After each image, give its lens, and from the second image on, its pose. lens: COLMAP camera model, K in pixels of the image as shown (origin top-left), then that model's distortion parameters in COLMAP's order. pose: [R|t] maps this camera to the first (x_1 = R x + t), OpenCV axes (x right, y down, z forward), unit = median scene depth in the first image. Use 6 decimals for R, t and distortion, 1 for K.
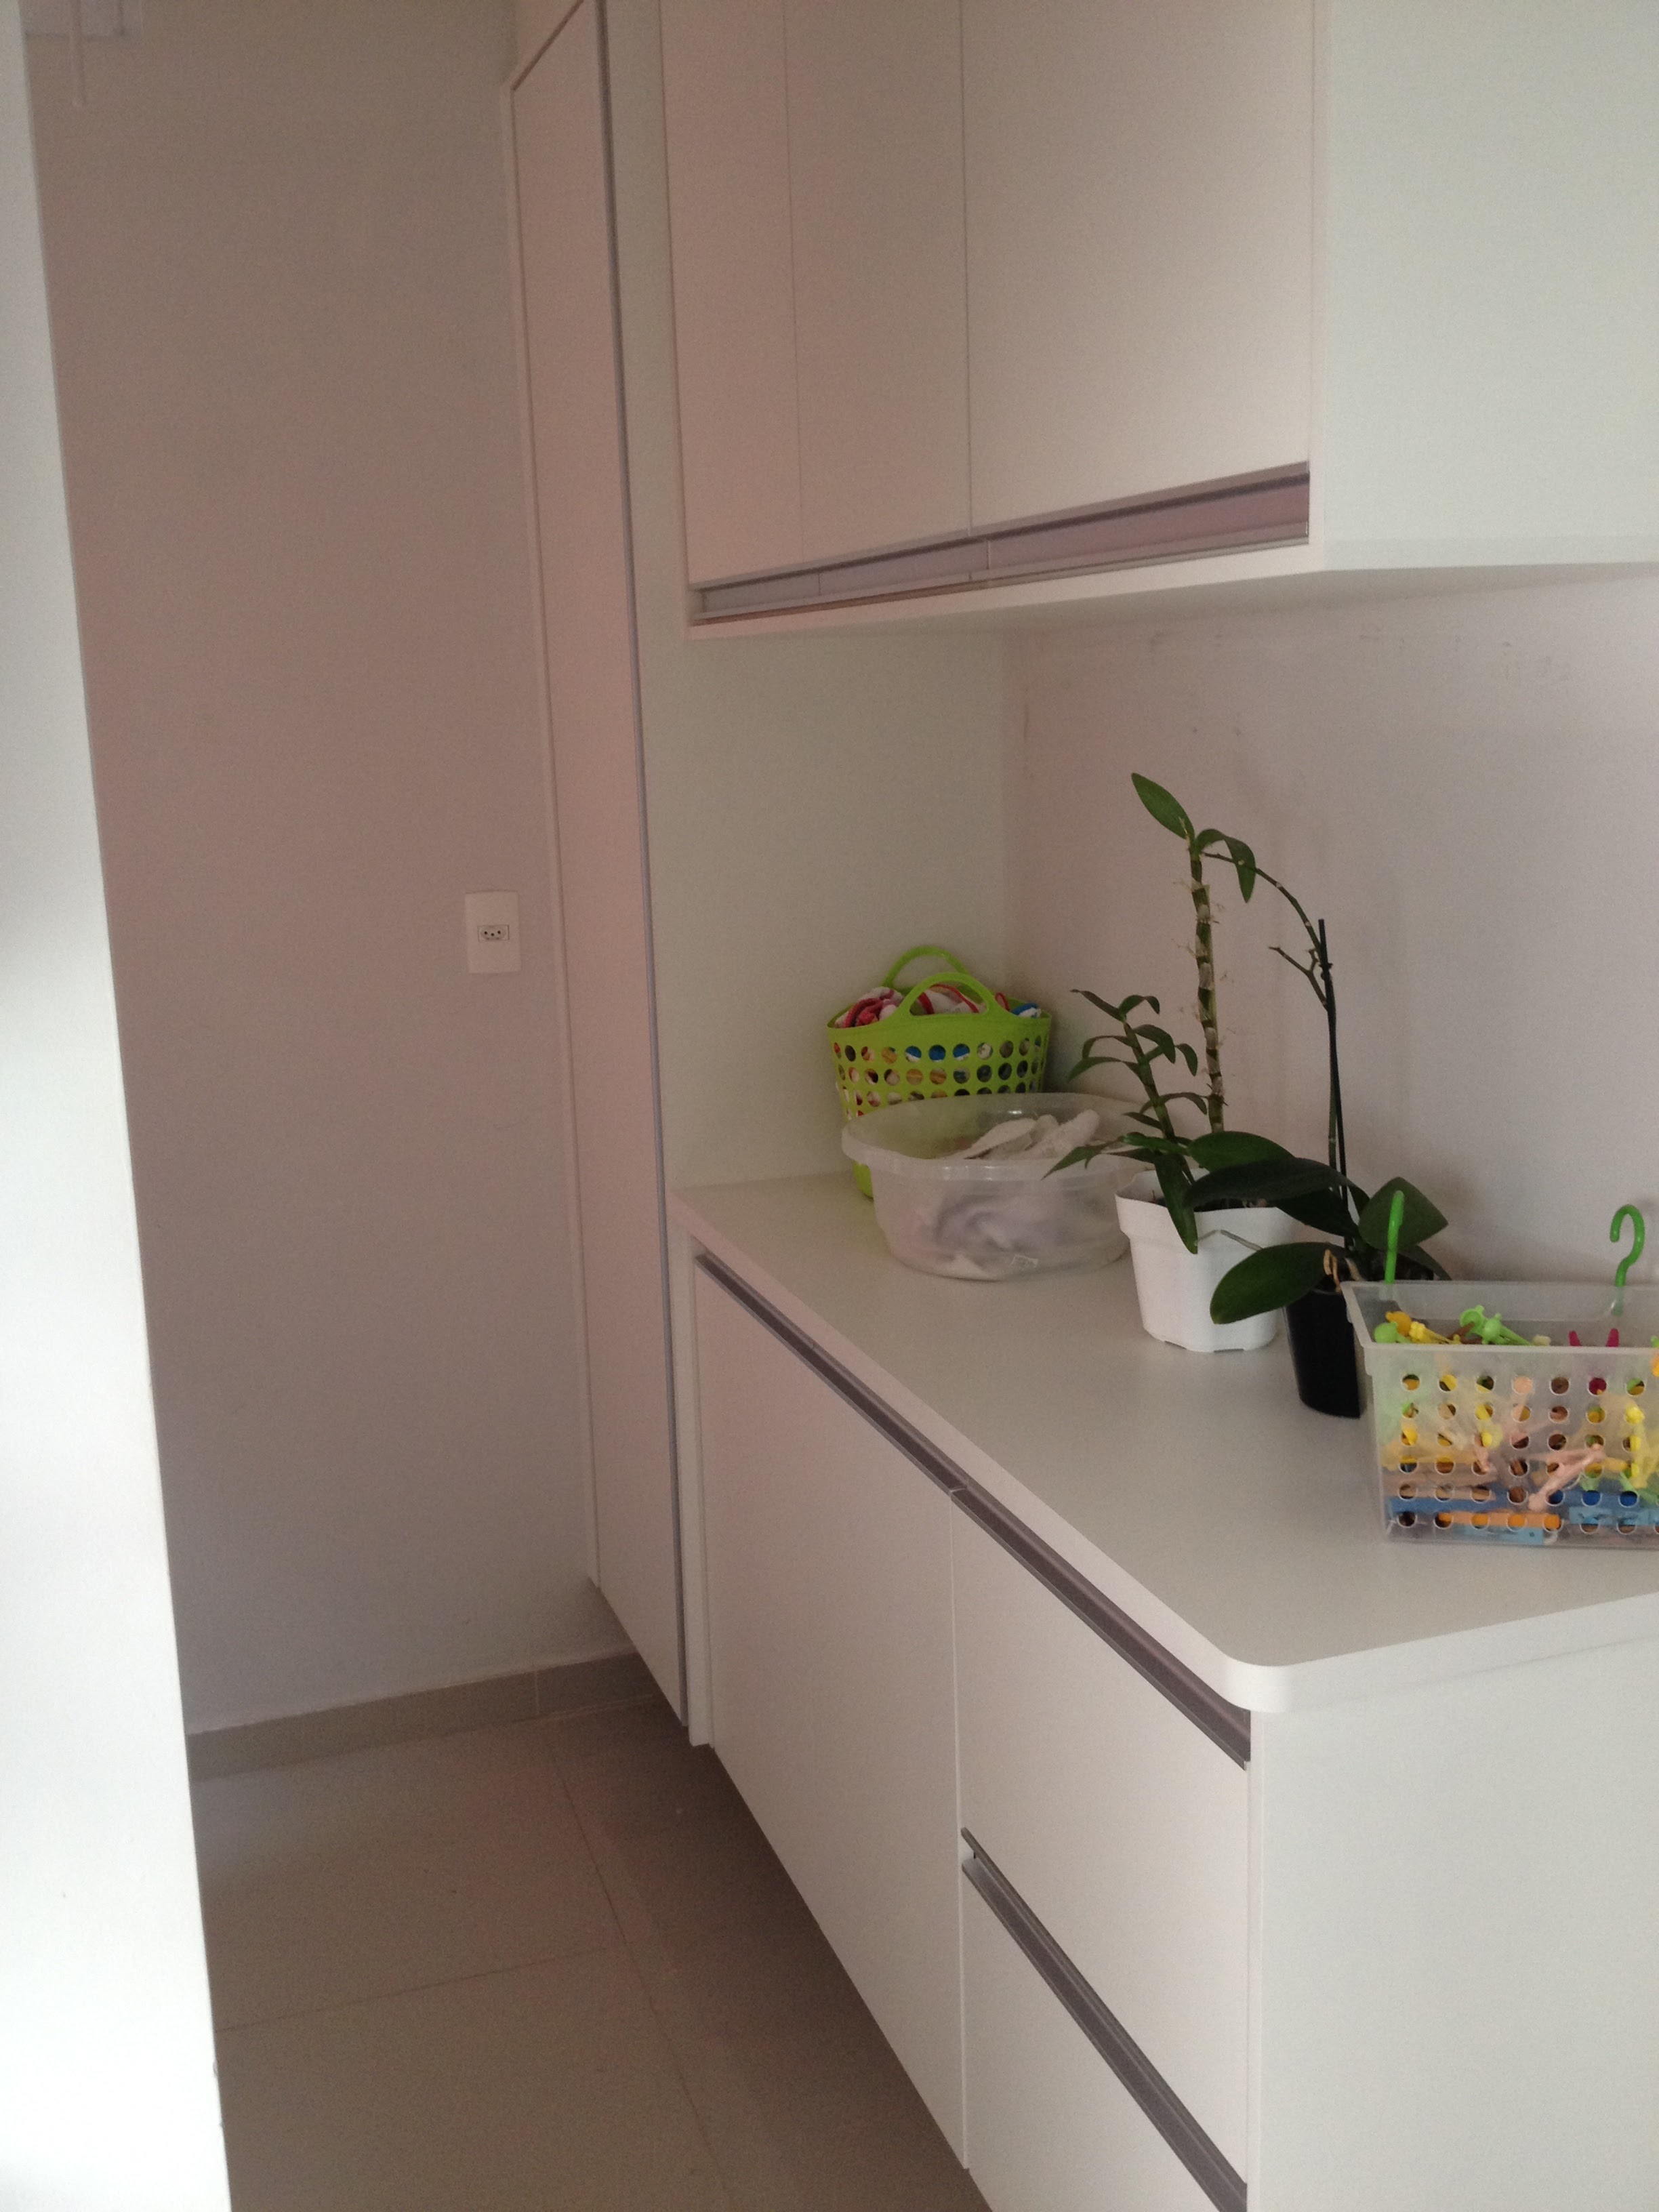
lens RADIAL K [[2062.5, 0, 829.5], [0, 2062.5, 1106.0], [0, 0, 1]] dist [0.136014, -0.302821]
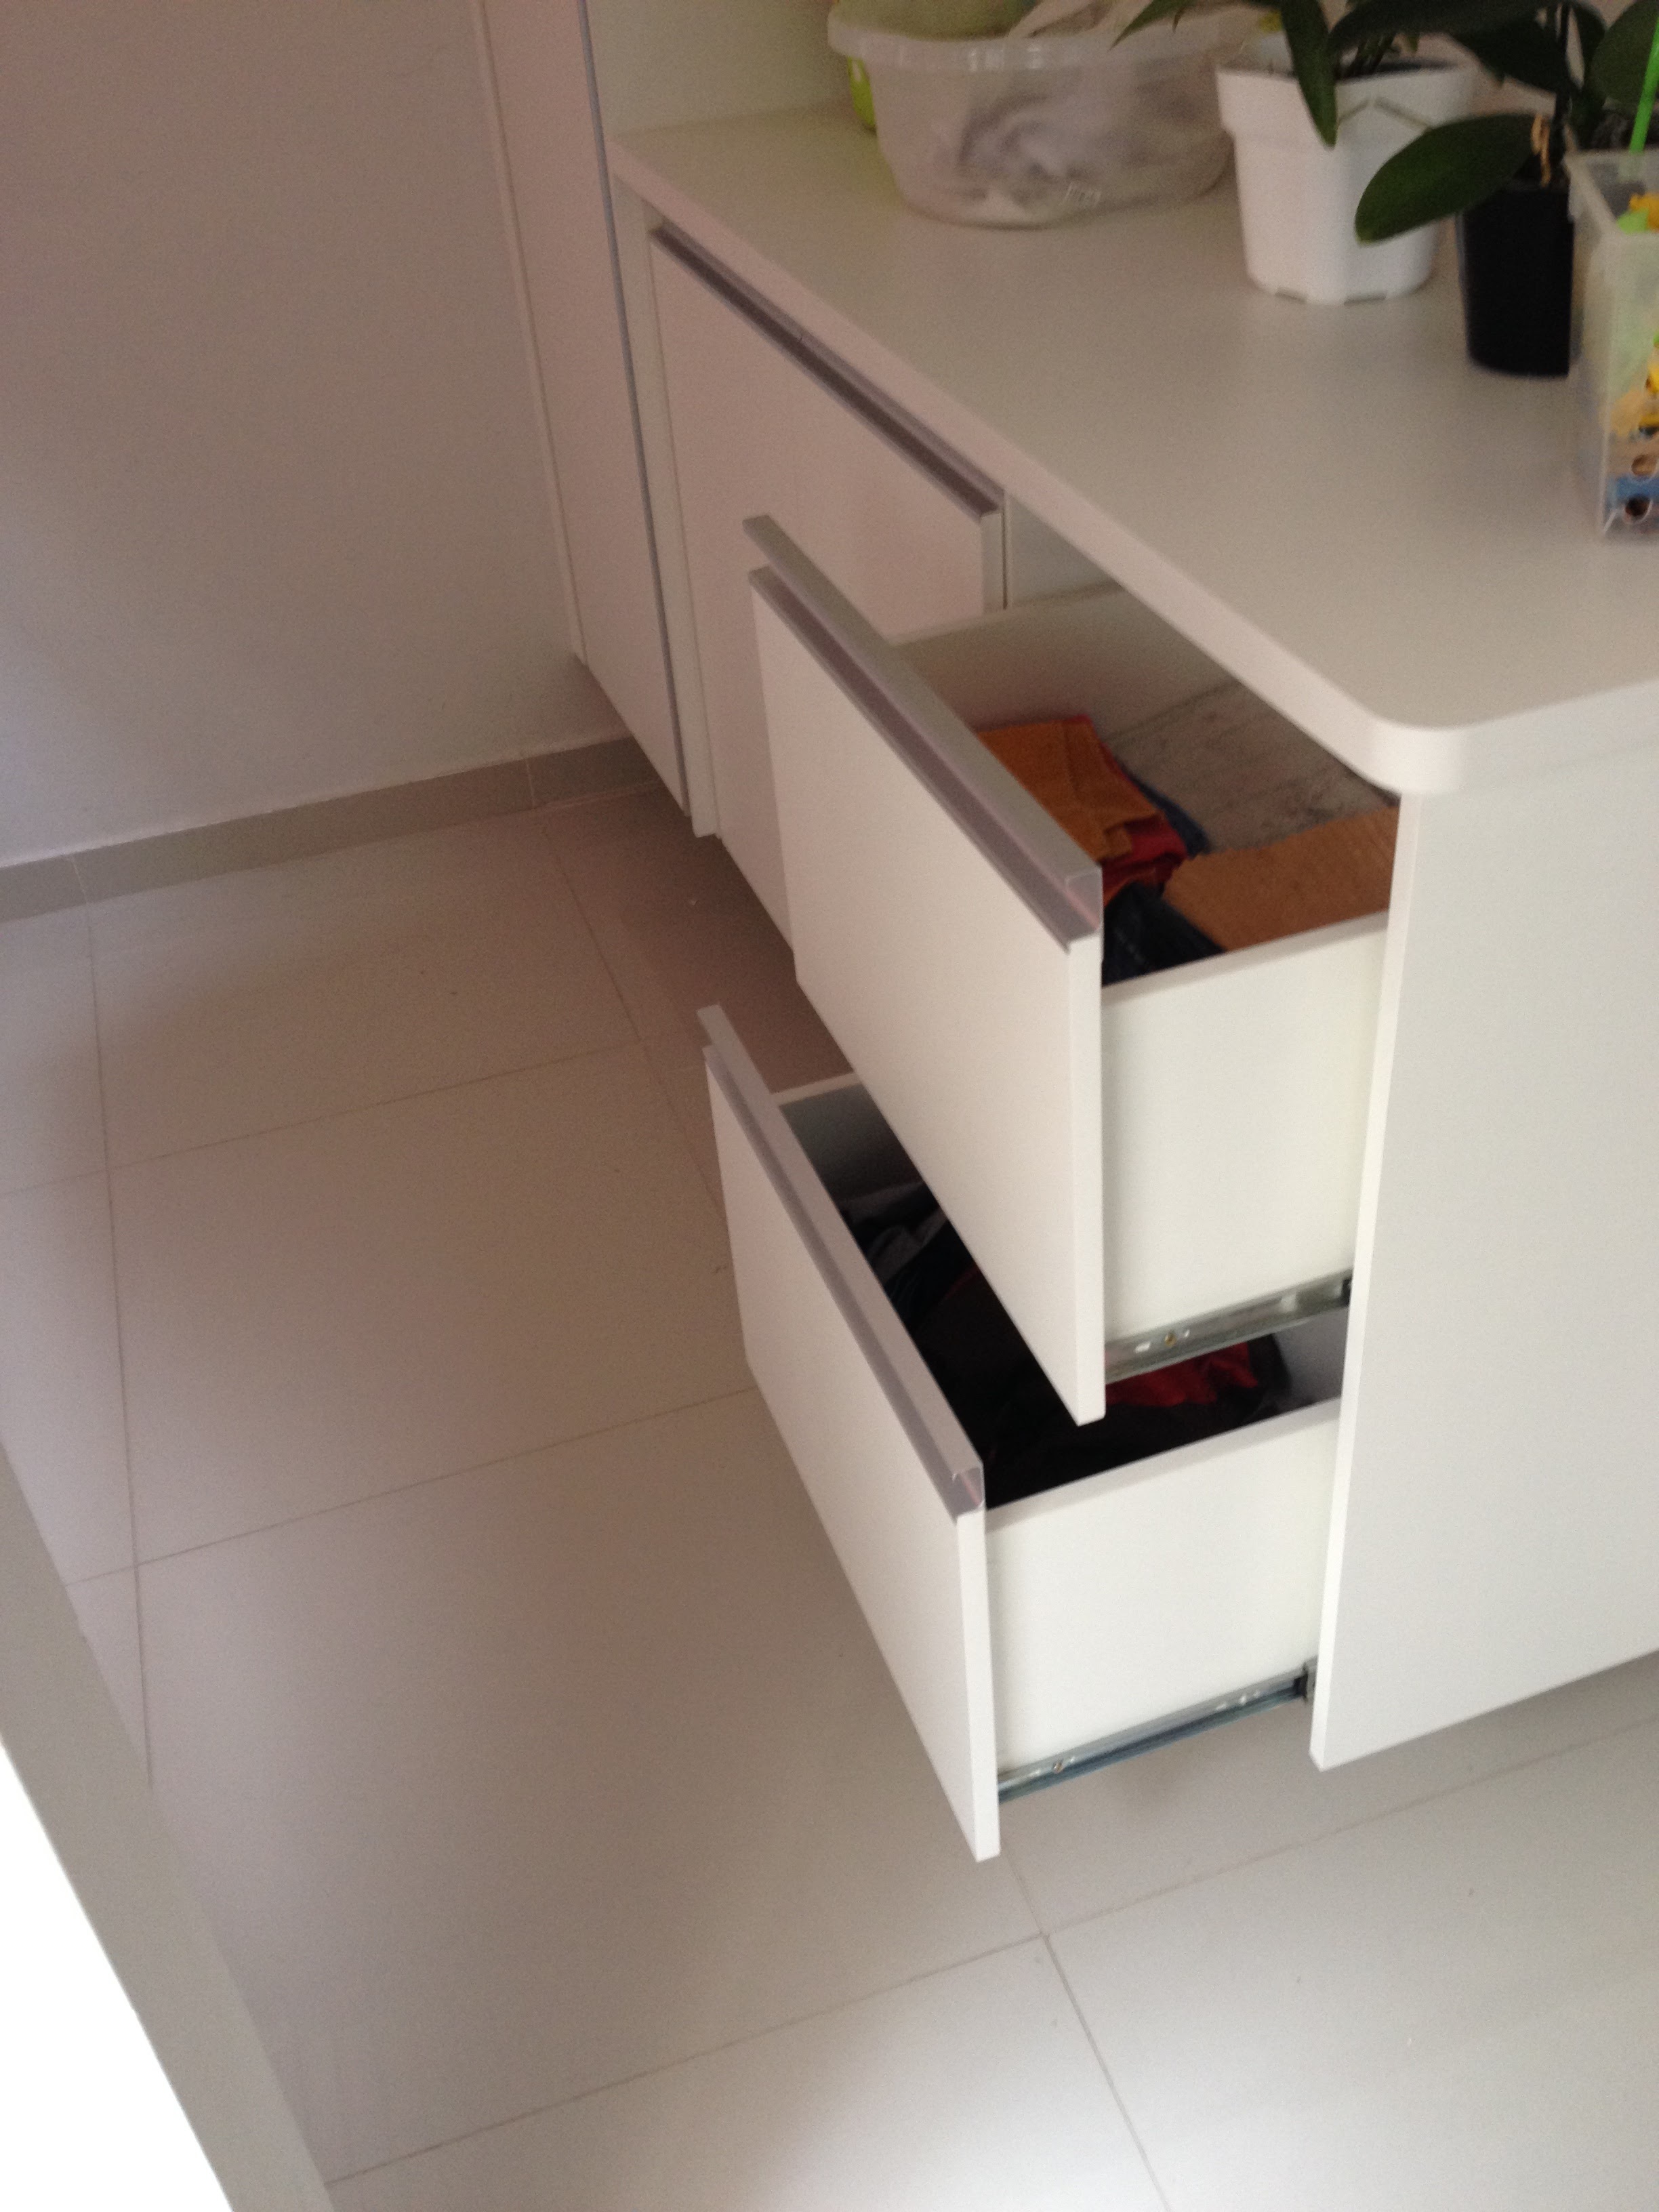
lens RADIAL K [[2062.5, 0, 829.5], [0, 2062.5, 1106.0], [0, 0, 1]] dist [0.136014, -0.302821]
pose [[0.999081, -0.032726, -0.027682, 0.015271], [0.041391, 0.904427, 0.424615, 0.049098], [0.011140, -0.425371, 0.904951, 0.195698]]
